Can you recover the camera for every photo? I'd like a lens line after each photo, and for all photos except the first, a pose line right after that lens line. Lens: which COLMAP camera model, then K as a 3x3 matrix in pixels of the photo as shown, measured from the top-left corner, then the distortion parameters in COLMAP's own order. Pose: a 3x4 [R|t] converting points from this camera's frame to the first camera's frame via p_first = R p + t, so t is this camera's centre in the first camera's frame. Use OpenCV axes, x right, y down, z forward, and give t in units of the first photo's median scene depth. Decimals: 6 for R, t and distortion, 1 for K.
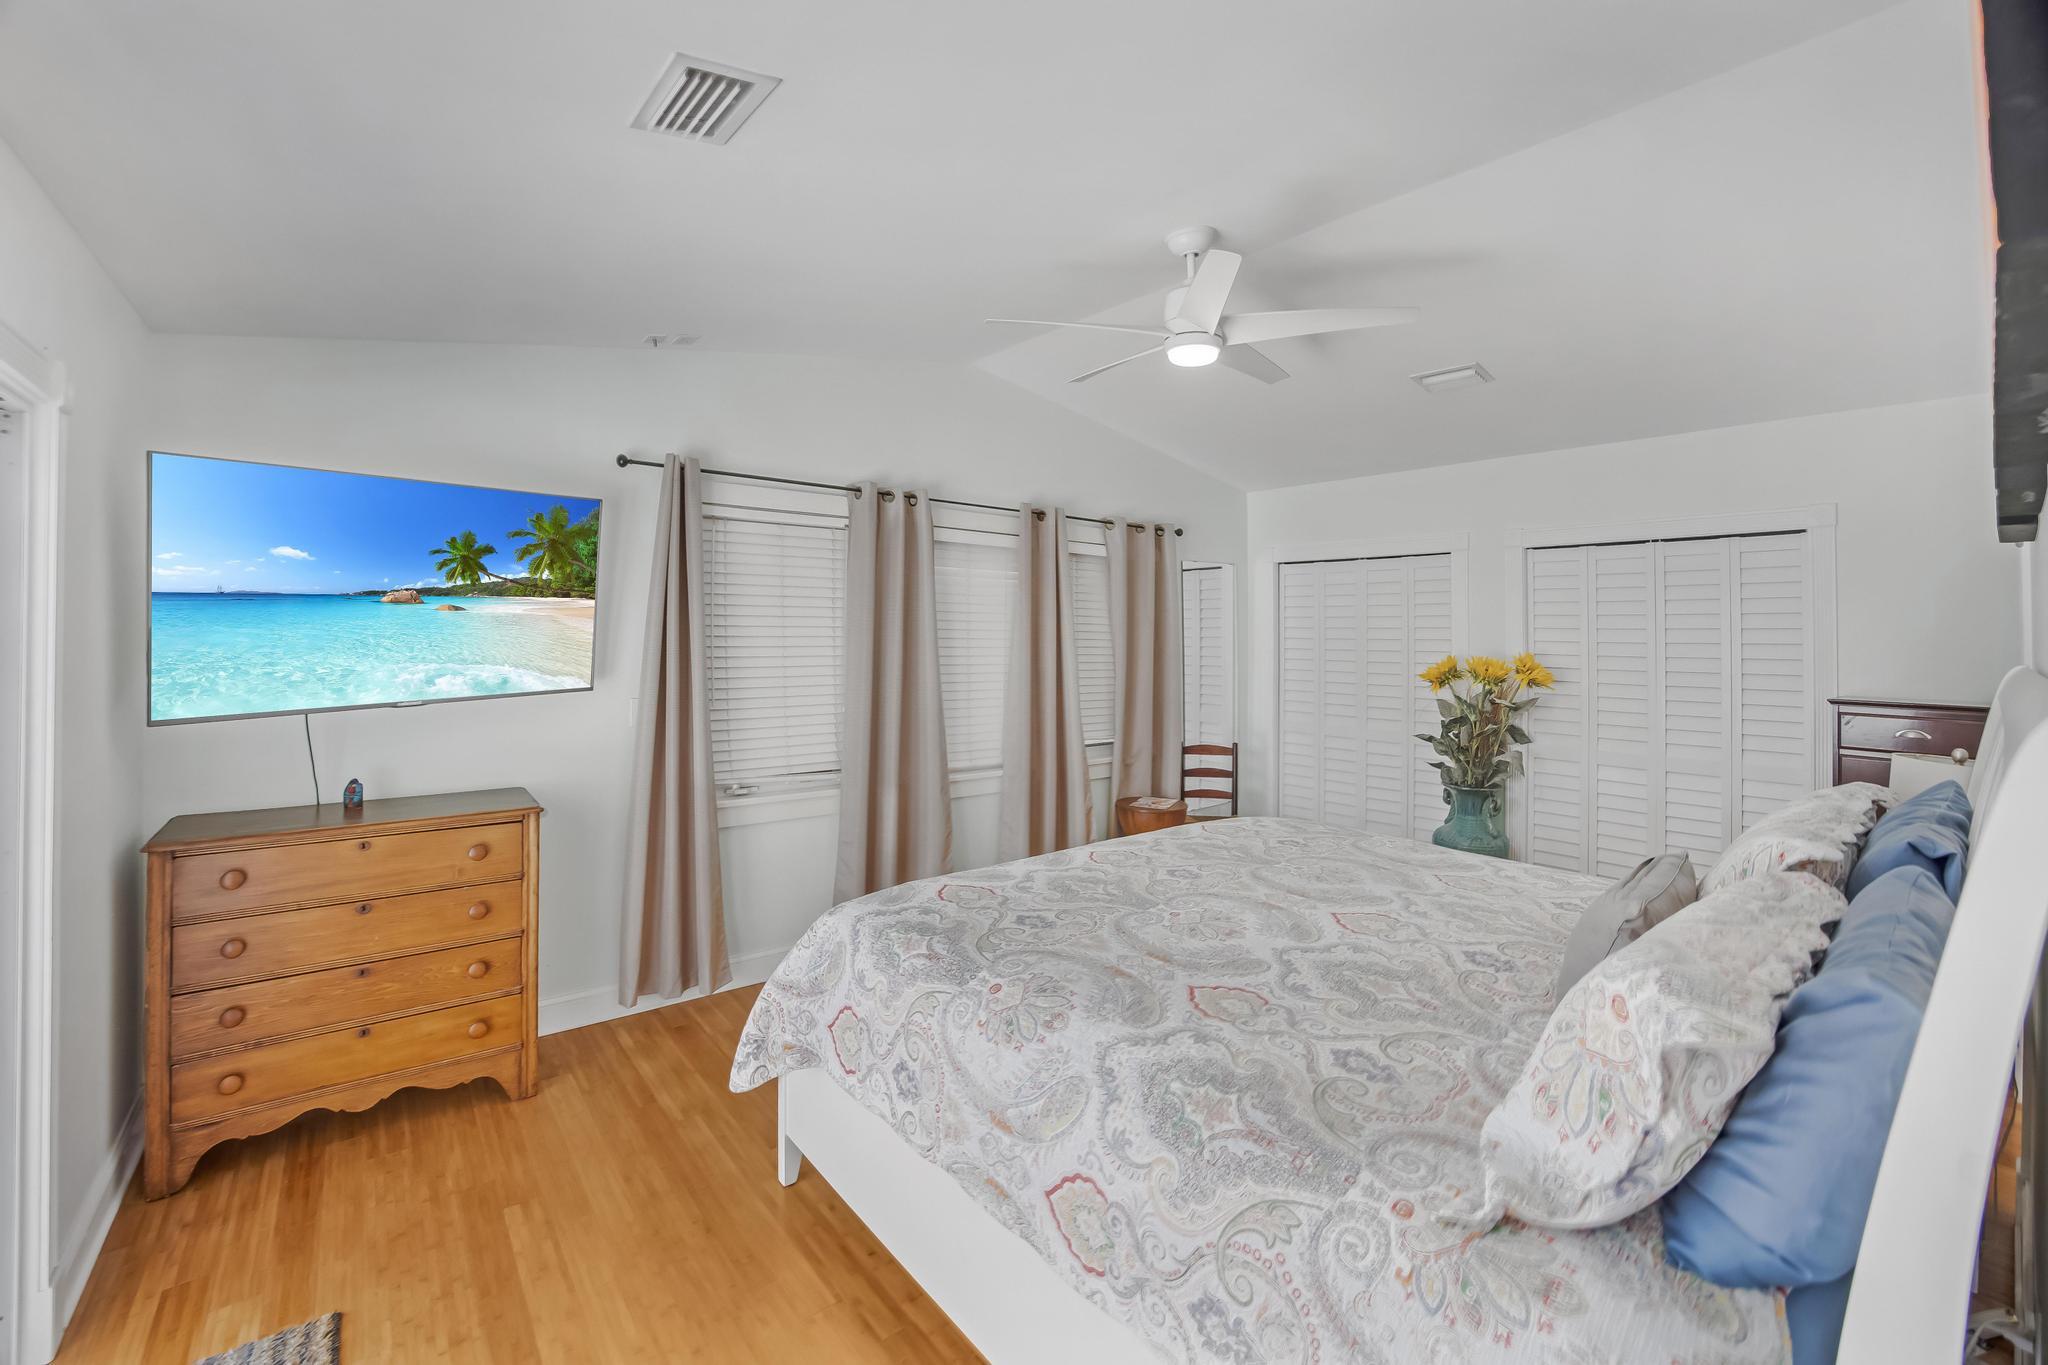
lens RADIAL K [[864.6, 0, 1040.0], [0, 864.6, 623.2], [0, 0, 1]] dist [-0.000175, 0.000027]
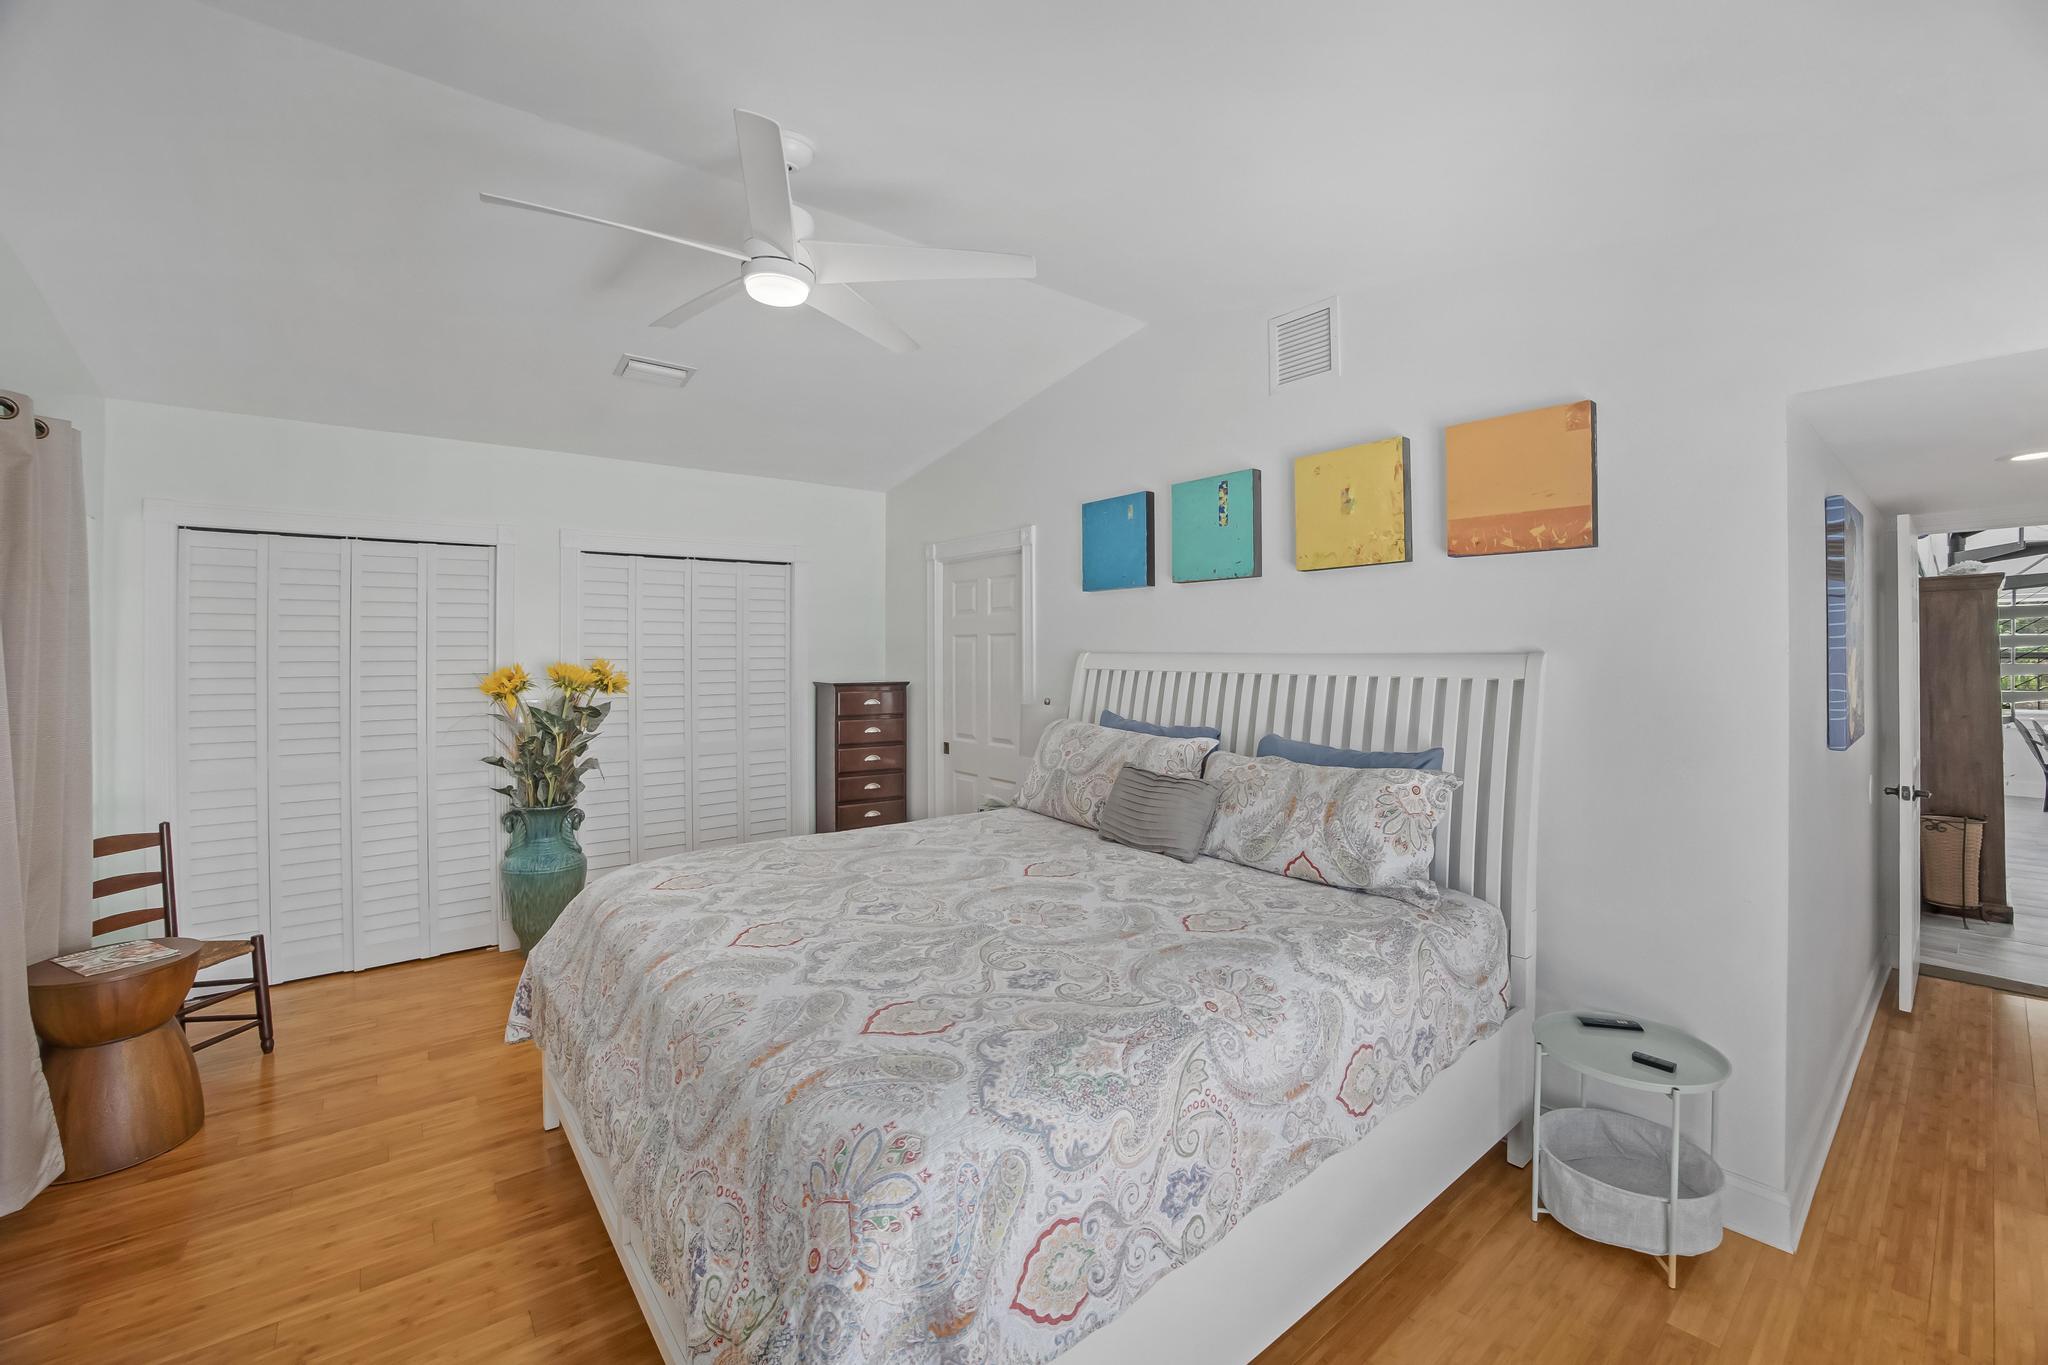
lens RADIAL K [[843.2, 0, 1025.4], [0, 843.2, 667.8], [0, 0, 1]] dist [0.014261, 0.000024]
pose [[-0.031362, -0.015110, 0.999394, -0.844026], [-0.027153, 0.999530, 0.014260, 0.034385], [-0.999139, -0.026689, -0.031758, 1.077179]]
